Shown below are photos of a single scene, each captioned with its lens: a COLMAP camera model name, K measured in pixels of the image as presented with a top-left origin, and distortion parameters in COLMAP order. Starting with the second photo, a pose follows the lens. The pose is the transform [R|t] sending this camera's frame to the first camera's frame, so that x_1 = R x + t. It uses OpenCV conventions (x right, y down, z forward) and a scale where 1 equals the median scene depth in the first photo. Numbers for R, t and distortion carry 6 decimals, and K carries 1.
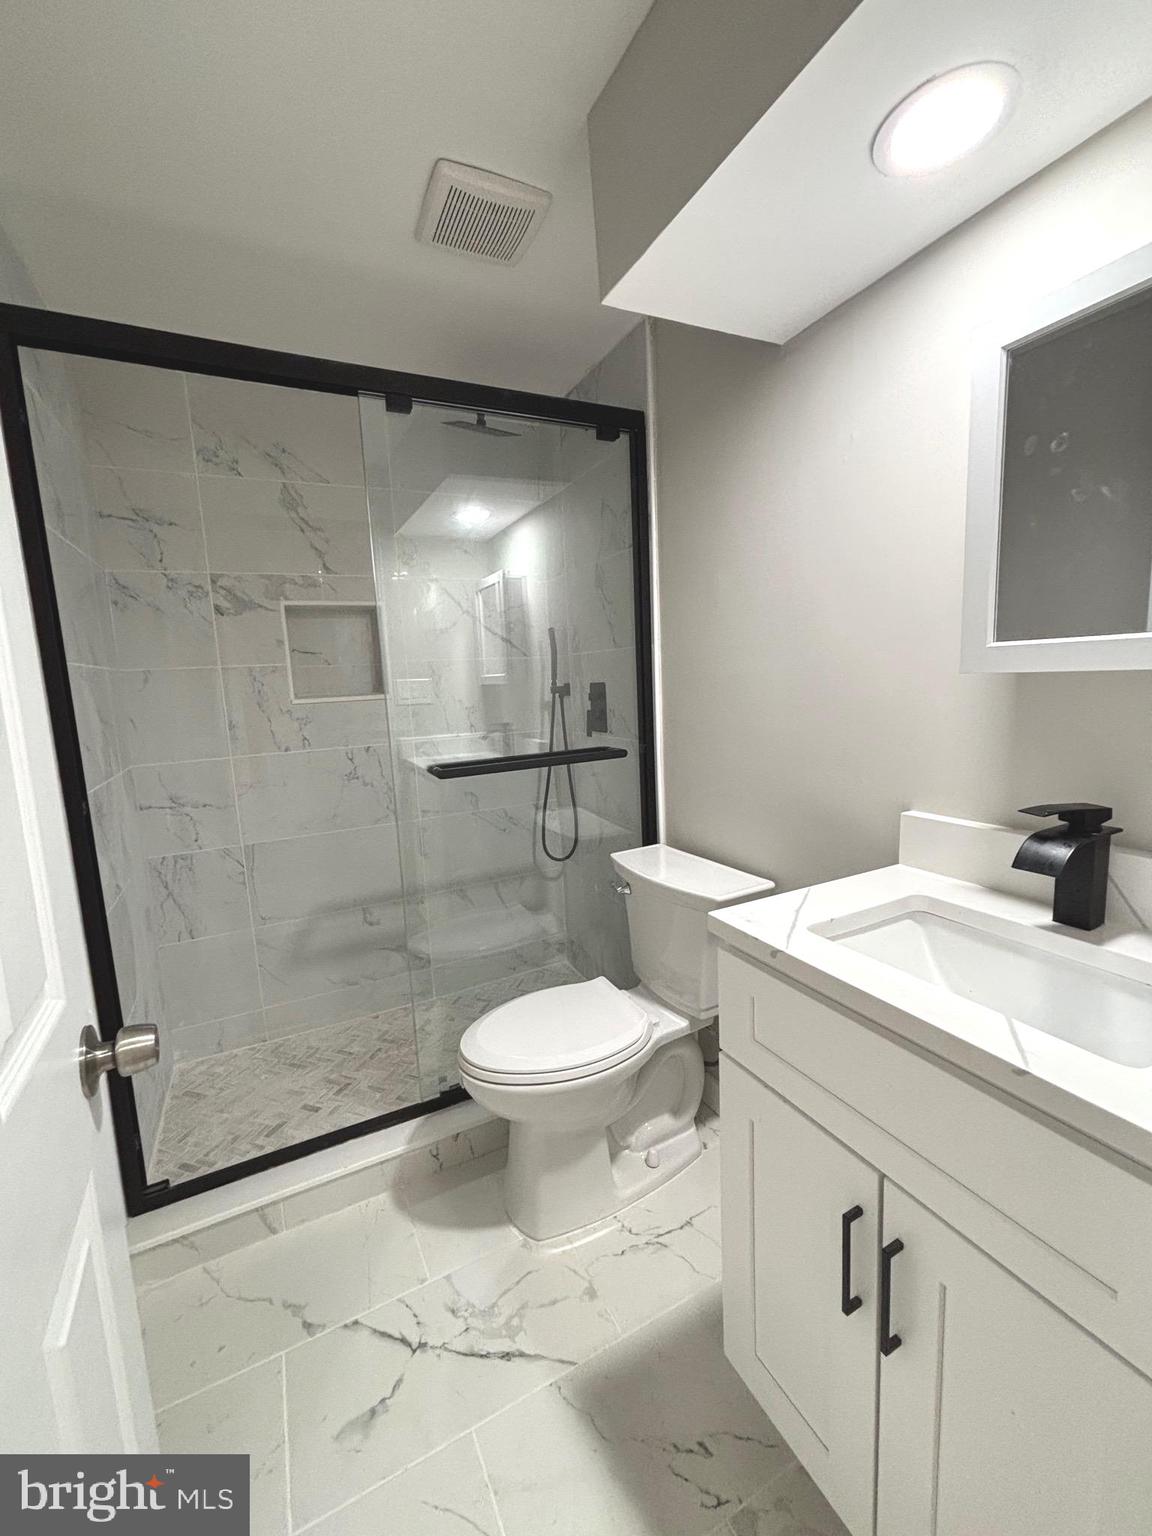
lens RADIAL K [[625.6, 0, 576.0], [0, 625.6, 768.0], [0, 0, 1]] dist [-0.001788, 0.004781]
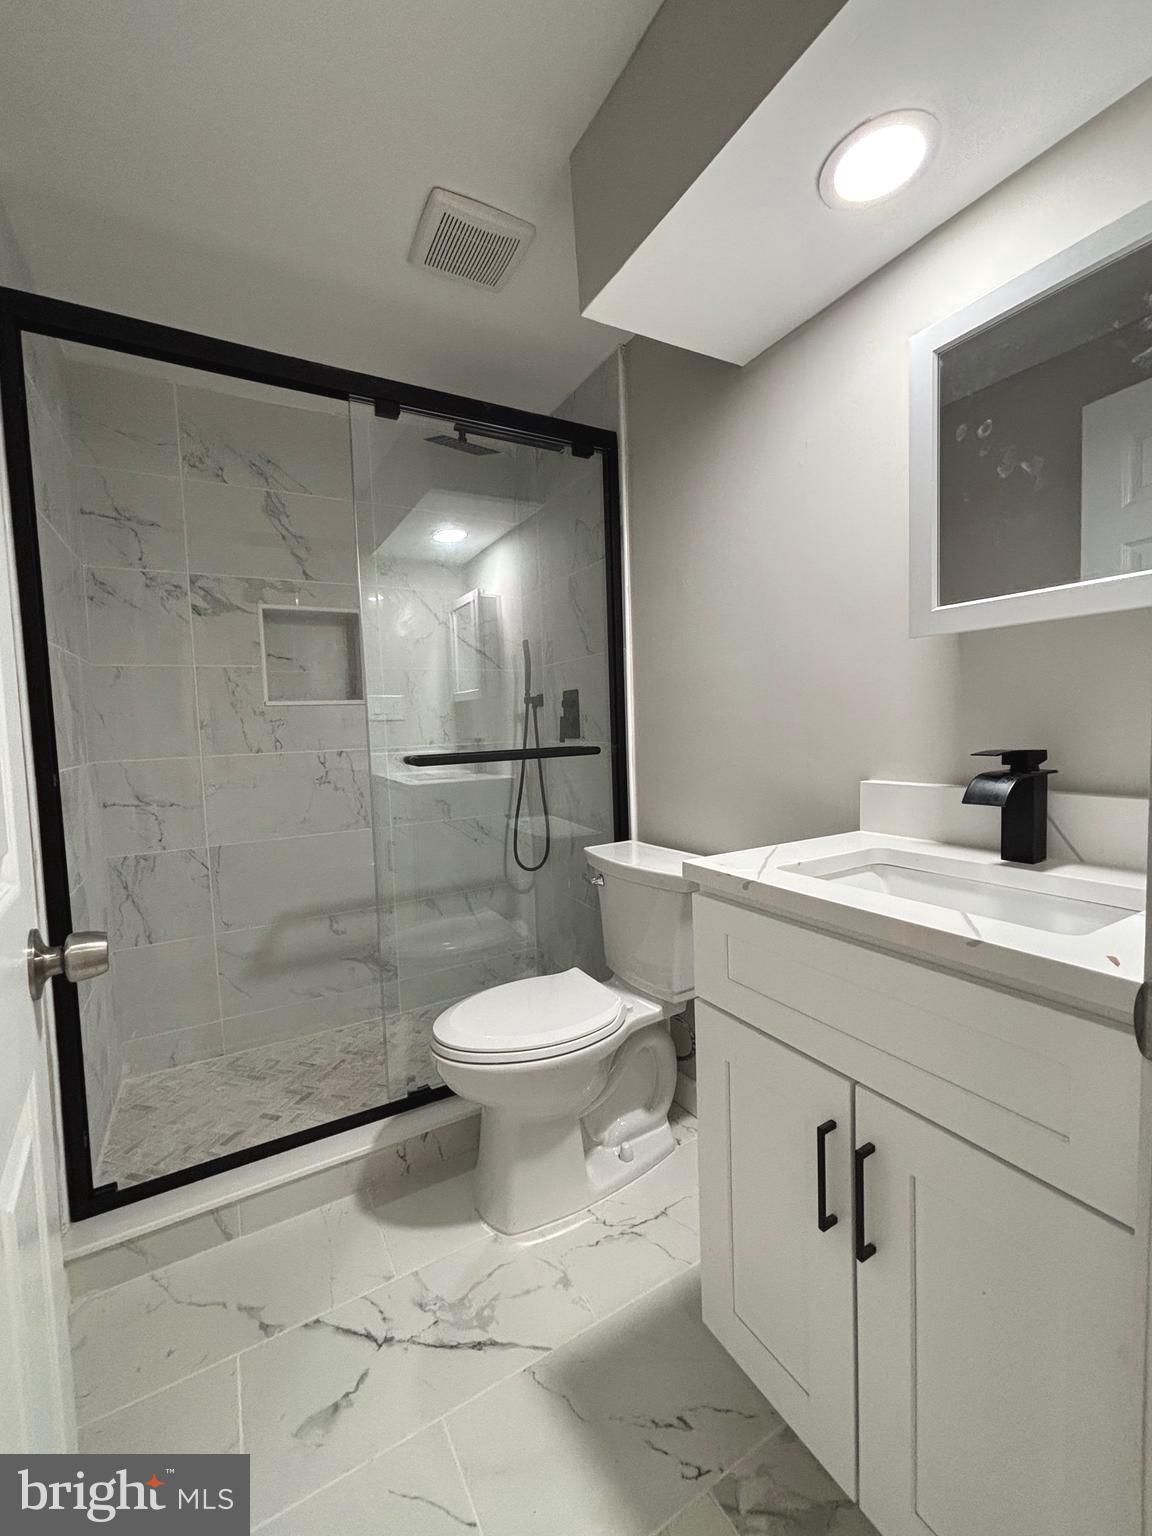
lens RADIAL K [[628.0, 0, 576.0], [0, 628.0, 768.0], [0, 0, 1]] dist [-0.009918, 0.010784]
pose [[0.998486, 0.008658, 0.054315, -0.016157], [-0.004408, 0.996953, -0.077884, 0.102122], [-0.054824, 0.077526, 0.995482, -0.026001]]
